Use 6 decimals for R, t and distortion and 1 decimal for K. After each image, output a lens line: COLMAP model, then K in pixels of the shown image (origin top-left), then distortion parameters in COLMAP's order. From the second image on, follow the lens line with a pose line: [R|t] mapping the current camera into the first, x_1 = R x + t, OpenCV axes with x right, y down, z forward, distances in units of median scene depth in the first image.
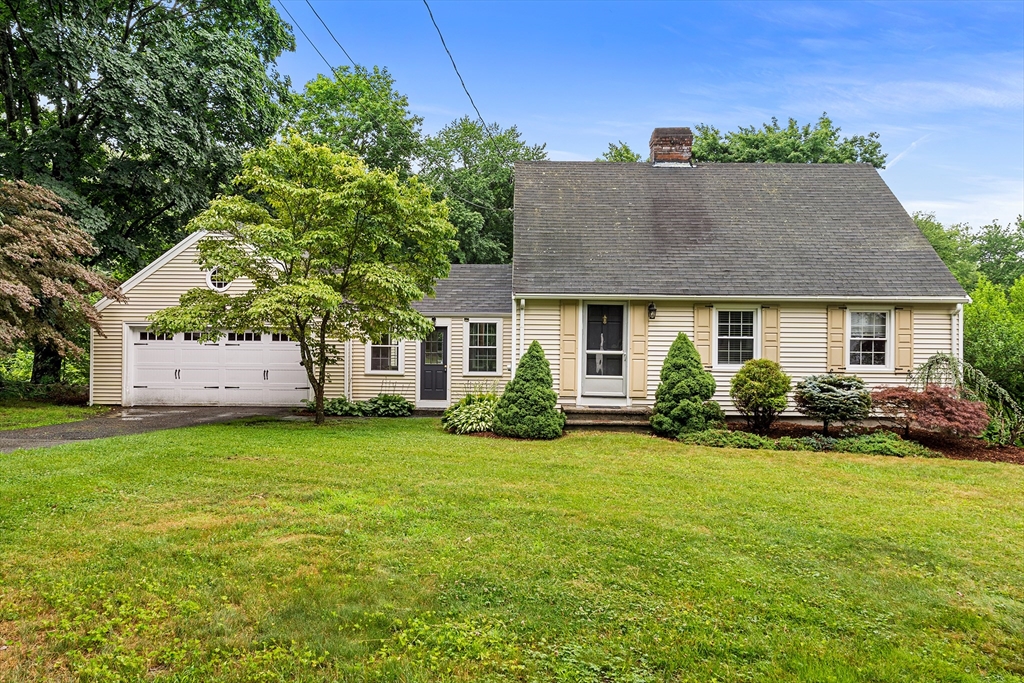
lens RADIAL K [[715.3, 0, 512.8], [0, 715.3, 339.5], [0, 0, 1]] dist [-0.005738, -0.003069]
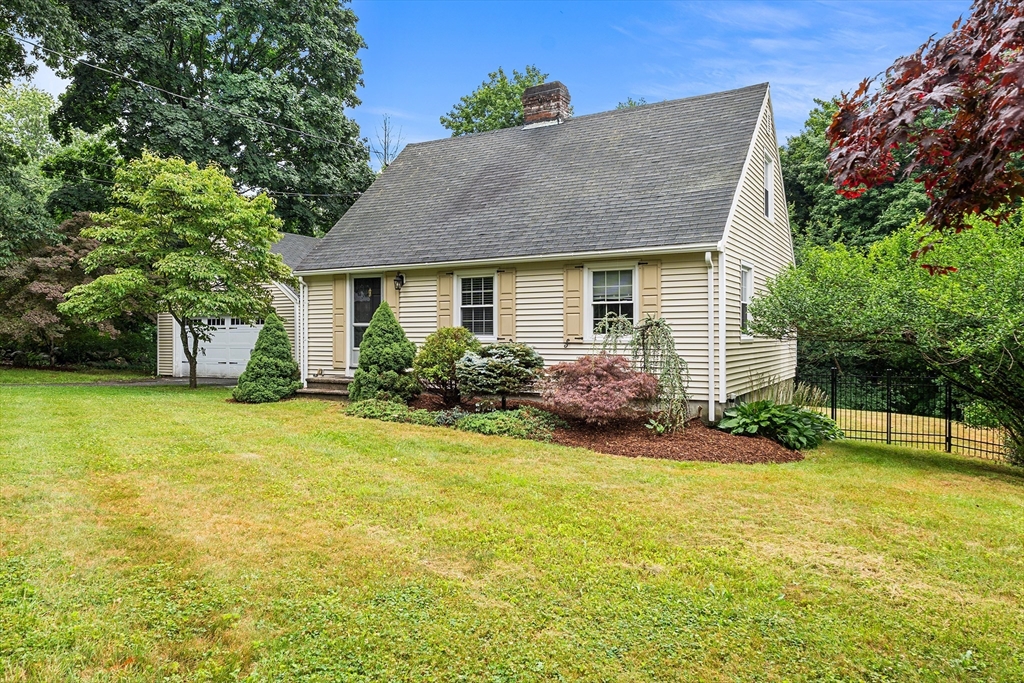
lens RADIAL K [[715.3, 0, 507.6], [0, 715.3, 339.3], [0, 0, 1]] dist [-0.005738, -0.003069]
pose [[0.868824, -0.008524, -0.495048, 0.793624], [0.009076, 0.999958, -0.001289, 0.041203], [0.495038, -0.003373, 0.868865, 0.218023]]
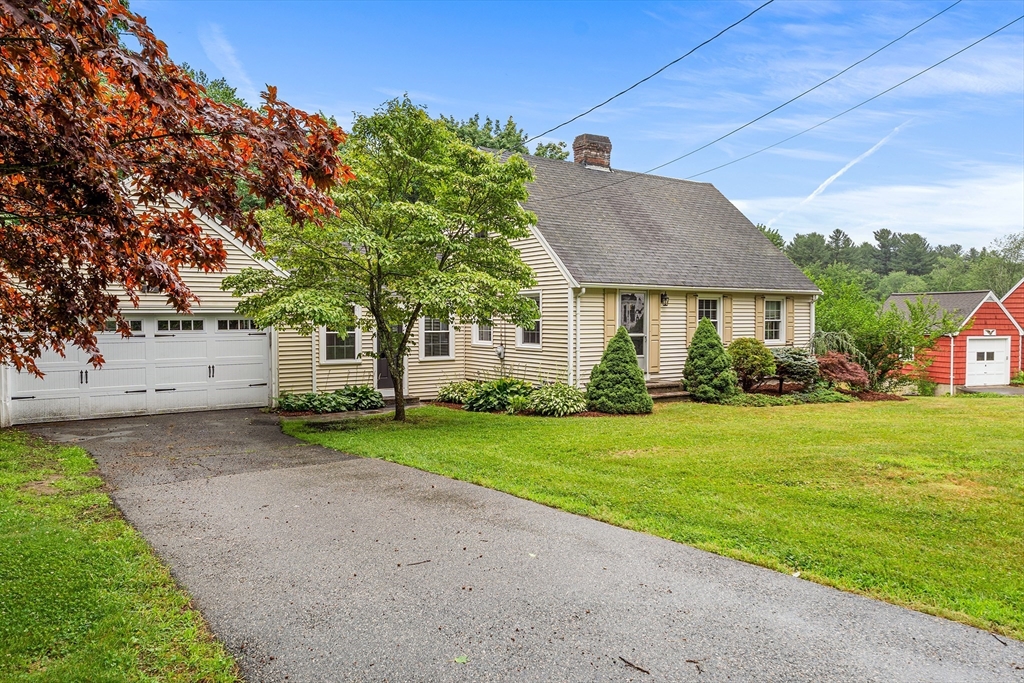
lens RADIAL K [[715.3, 0, 519.7], [0, 715.3, 338.4], [0, 0, 1]] dist [-0.005738, -0.003069]
pose [[0.812495, -0.027370, 0.582326, -0.681006], [0.006798, 0.999274, 0.037482, -0.020634], [-0.582929, -0.026495, 0.812091, 0.171812]]
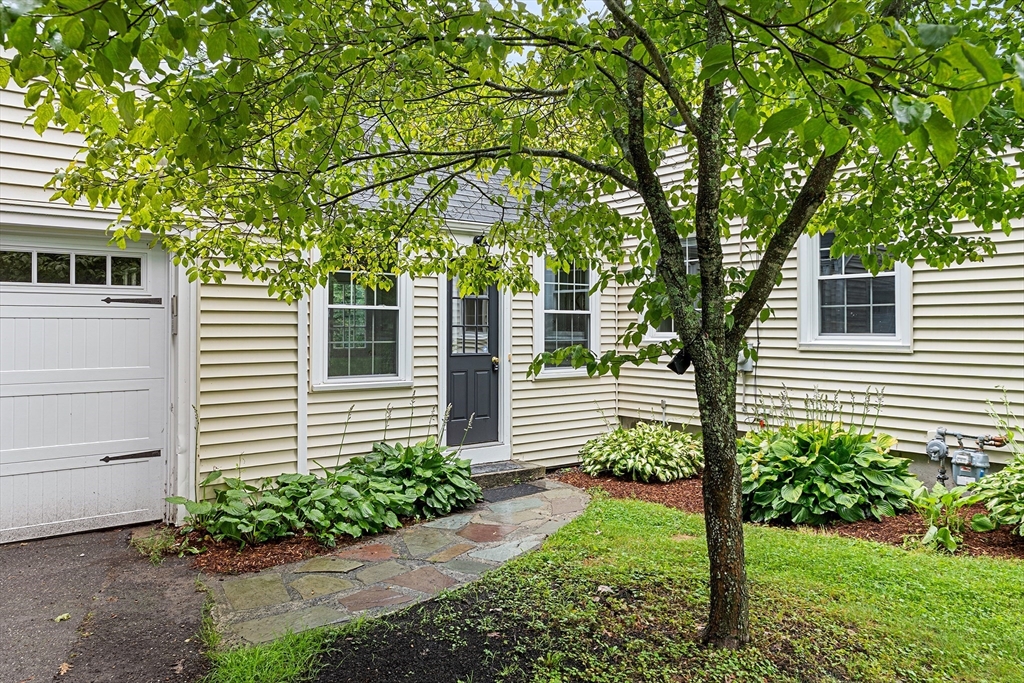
lens RADIAL K [[715.3, 0, 506.6], [0, 715.3, 318.1], [0, 0, 1]] dist [-0.005738, -0.003069]
pose [[0.765010, 0.001831, 0.644016, -0.460195], [0.007504, 0.999903, -0.011757, 0.024973], [-0.643975, 0.013826, 0.764922, 0.890771]]
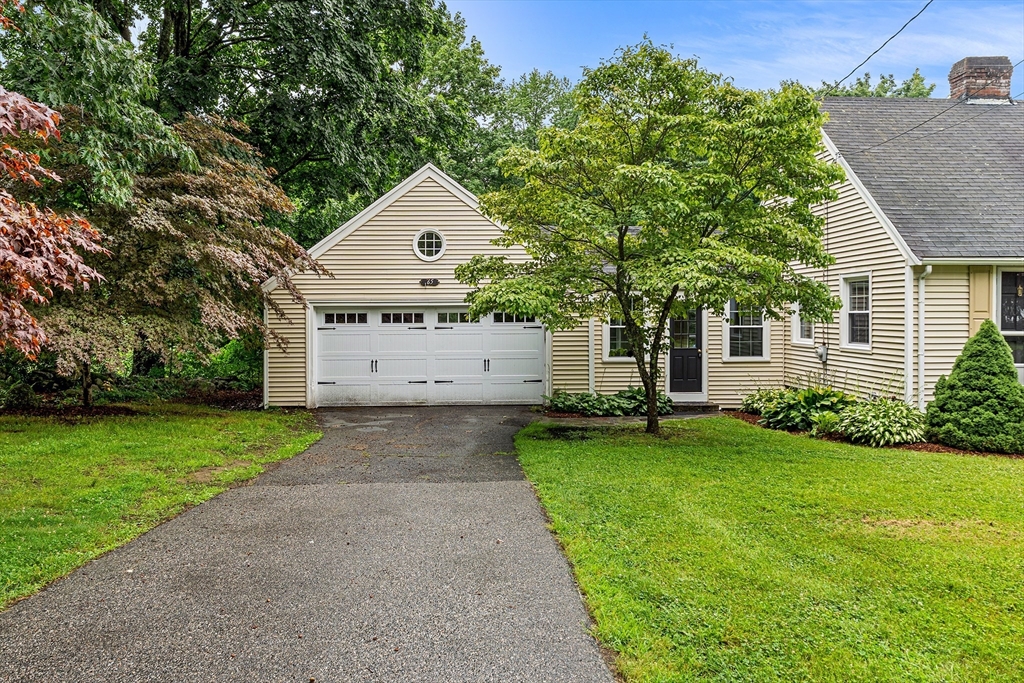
lens RADIAL K [[715.3, 0, 505.0], [0, 715.3, 319.5], [0, 0, 1]] dist [-0.005738, -0.003069]
pose [[0.998707, -0.013111, 0.049112, -0.464262], [0.012649, 0.999873, 0.009717, -0.011460], [-0.049233, -0.009084, 0.998746, 0.257192]]
